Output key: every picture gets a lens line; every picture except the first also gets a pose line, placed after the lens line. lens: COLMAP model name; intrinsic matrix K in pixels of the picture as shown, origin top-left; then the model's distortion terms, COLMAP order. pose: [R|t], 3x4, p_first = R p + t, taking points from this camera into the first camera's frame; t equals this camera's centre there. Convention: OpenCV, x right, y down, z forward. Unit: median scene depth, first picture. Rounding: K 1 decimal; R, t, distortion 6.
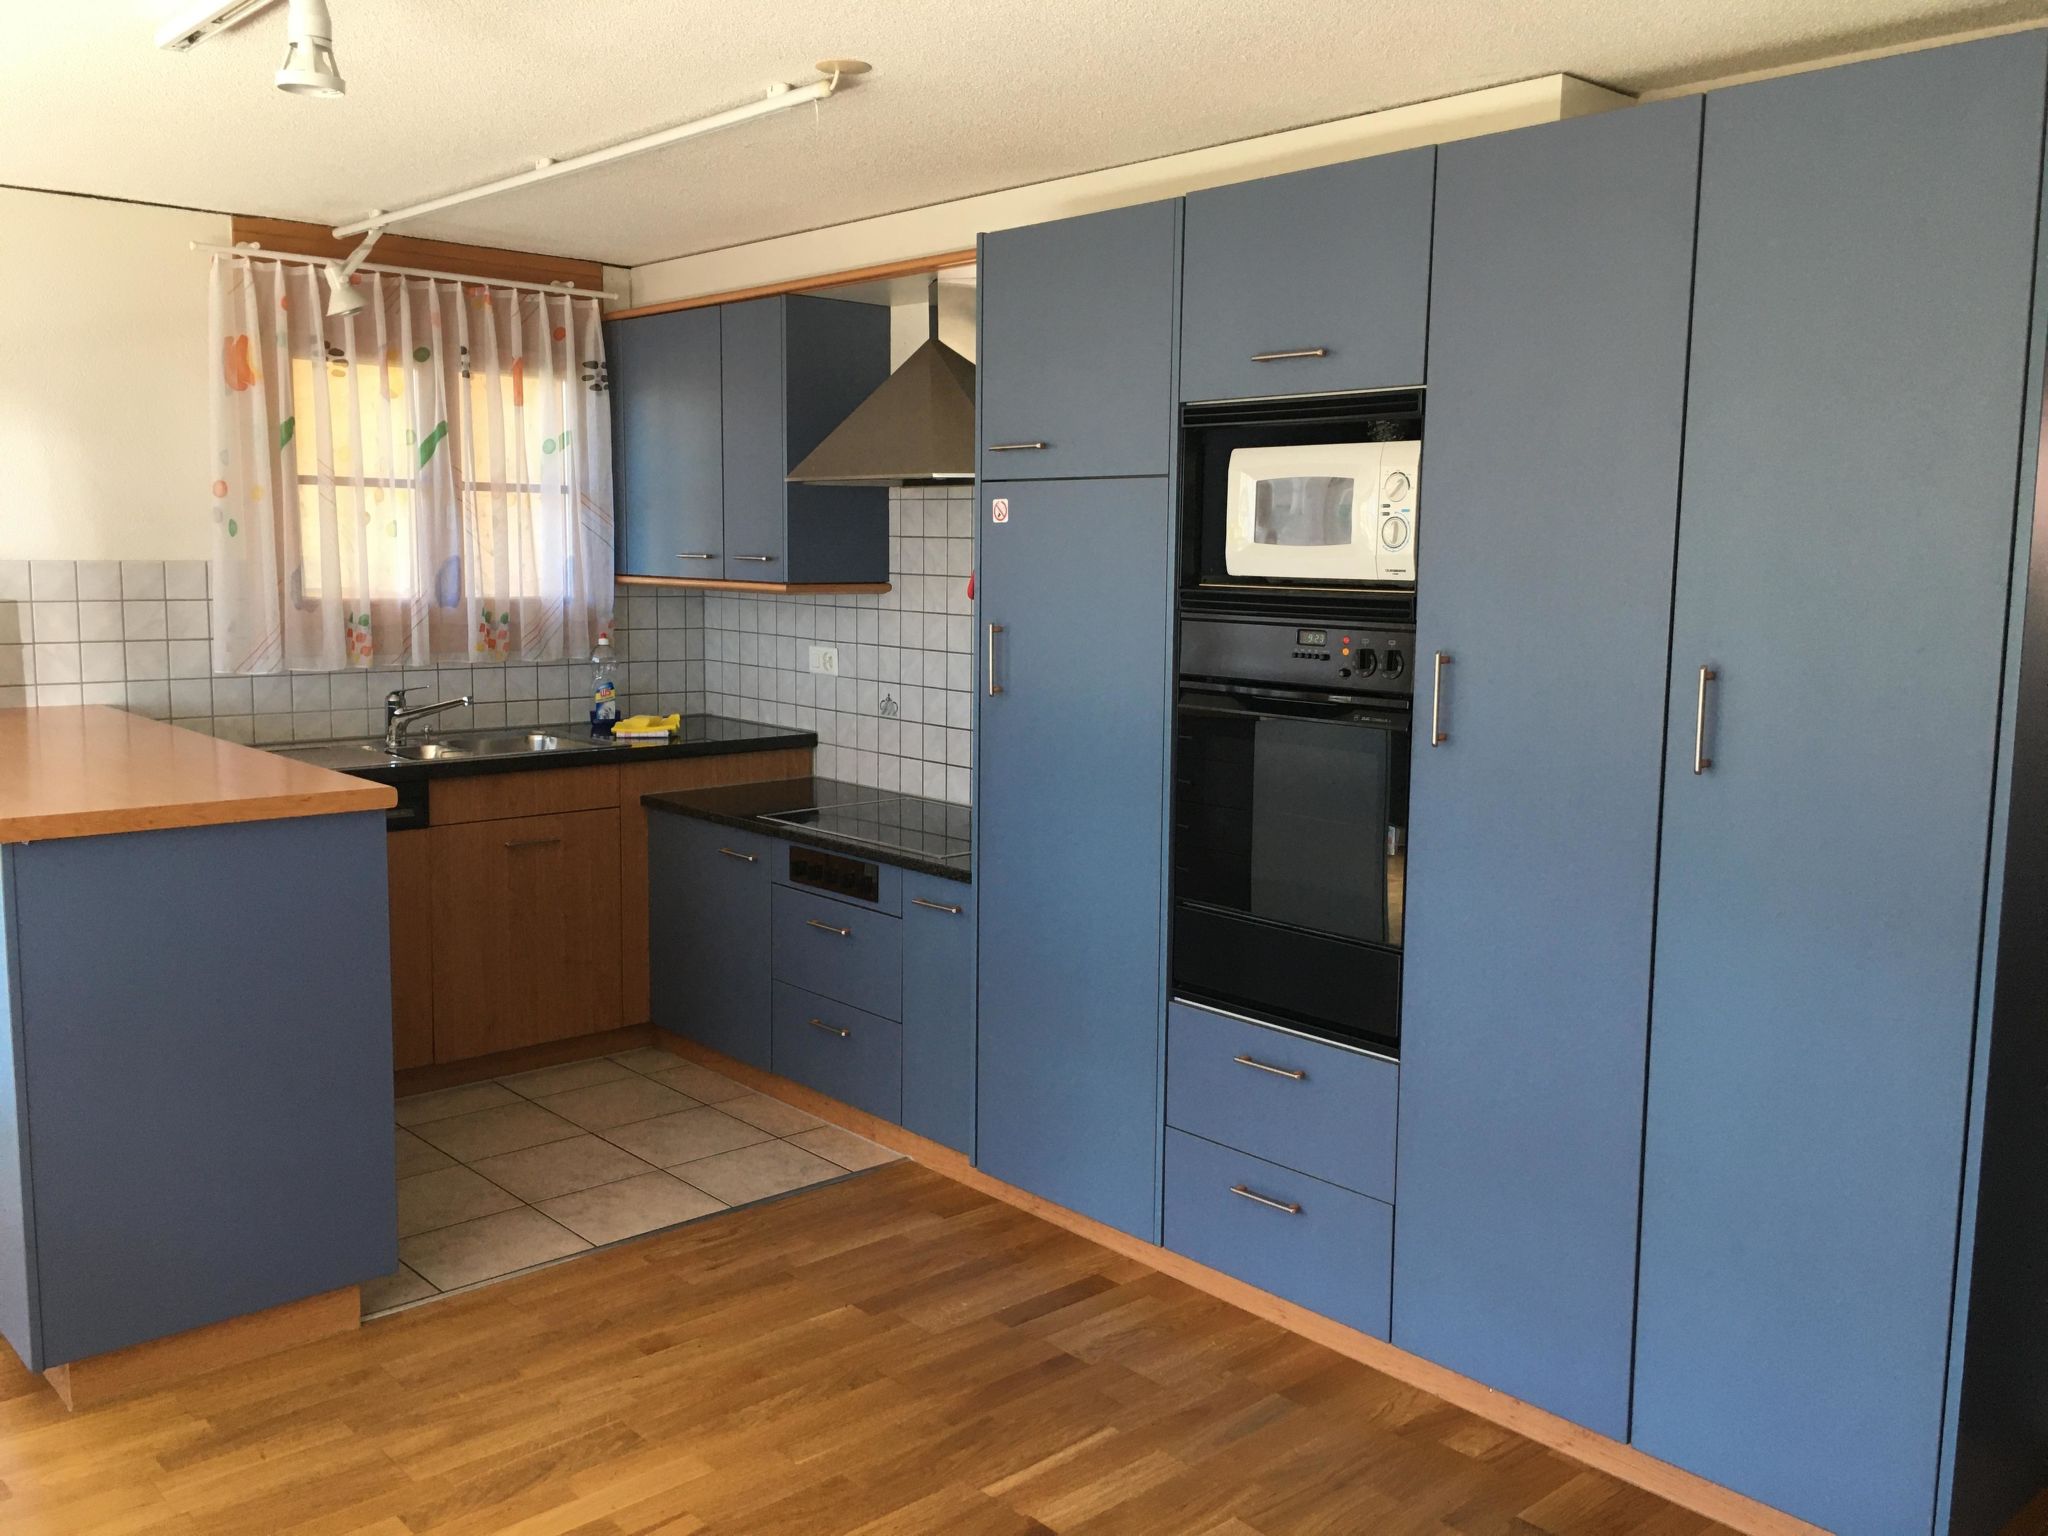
lens RADIAL K [[1740.5, 0, 1017.2], [0, 1740.5, 759.7], [0, 0, 1]] dist [0.088323, -0.112024]
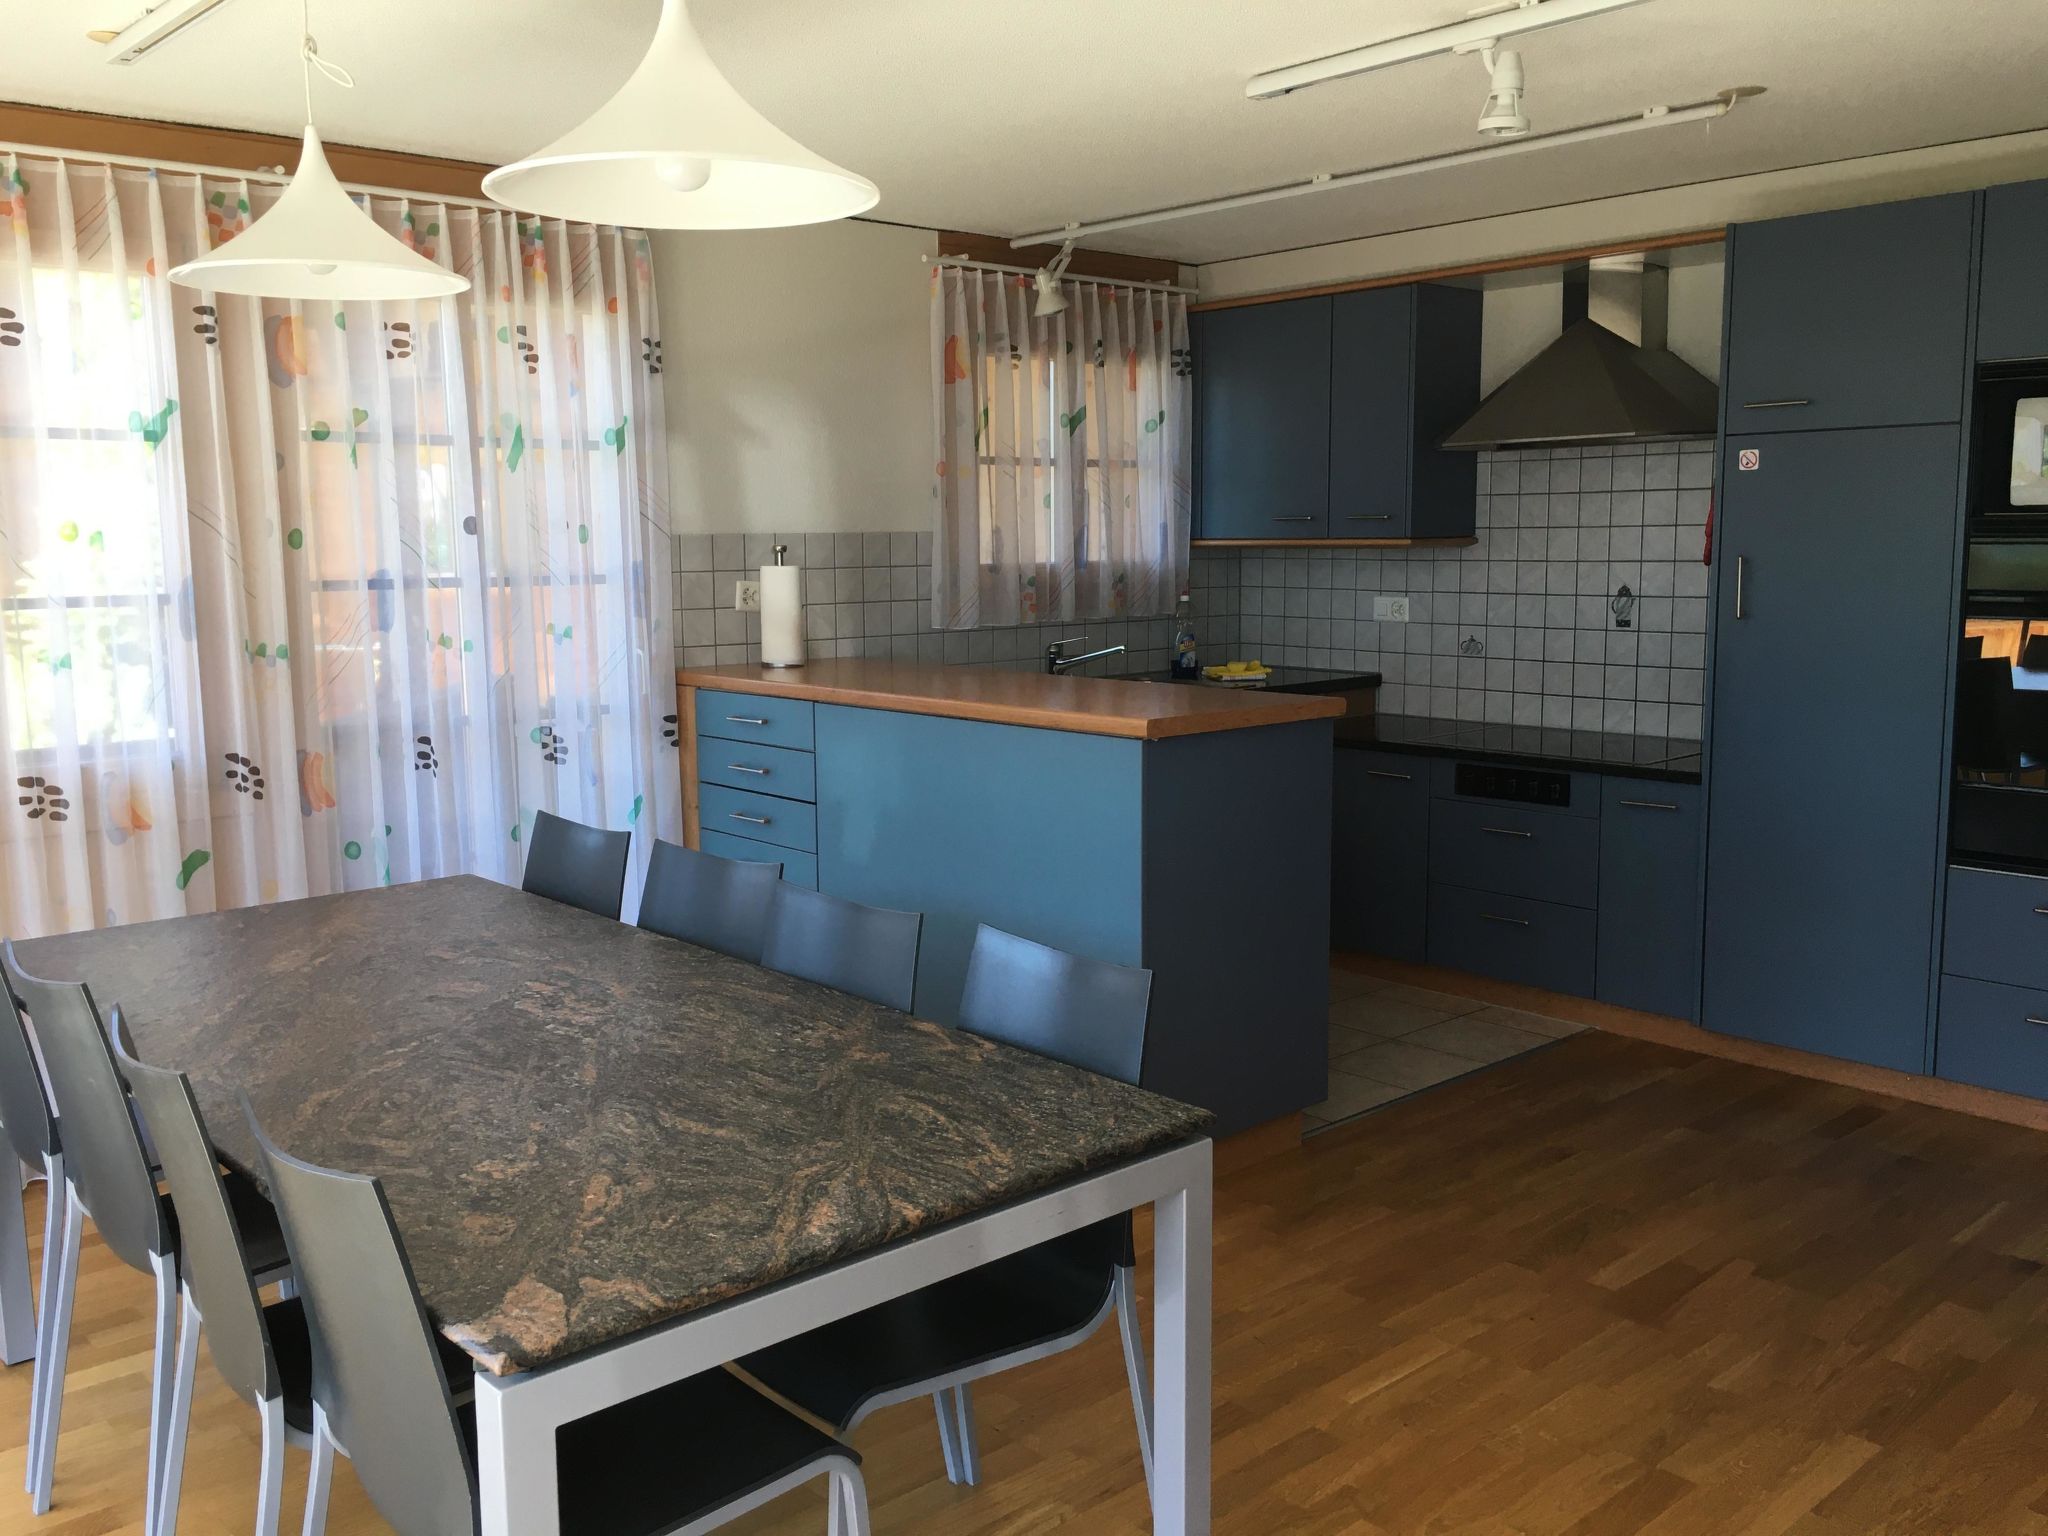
lens RADIAL K [[1740.5, 0, 1017.2], [0, 1740.5, 759.7], [0, 0, 1]] dist [0.088323, -0.112024]
pose [[0.999725, -0.023349, 0.002147, -0.386336], [0.023335, 0.999707, 0.006459, 0.029849], [-0.002297, -0.006407, 0.999977, -0.140356]]
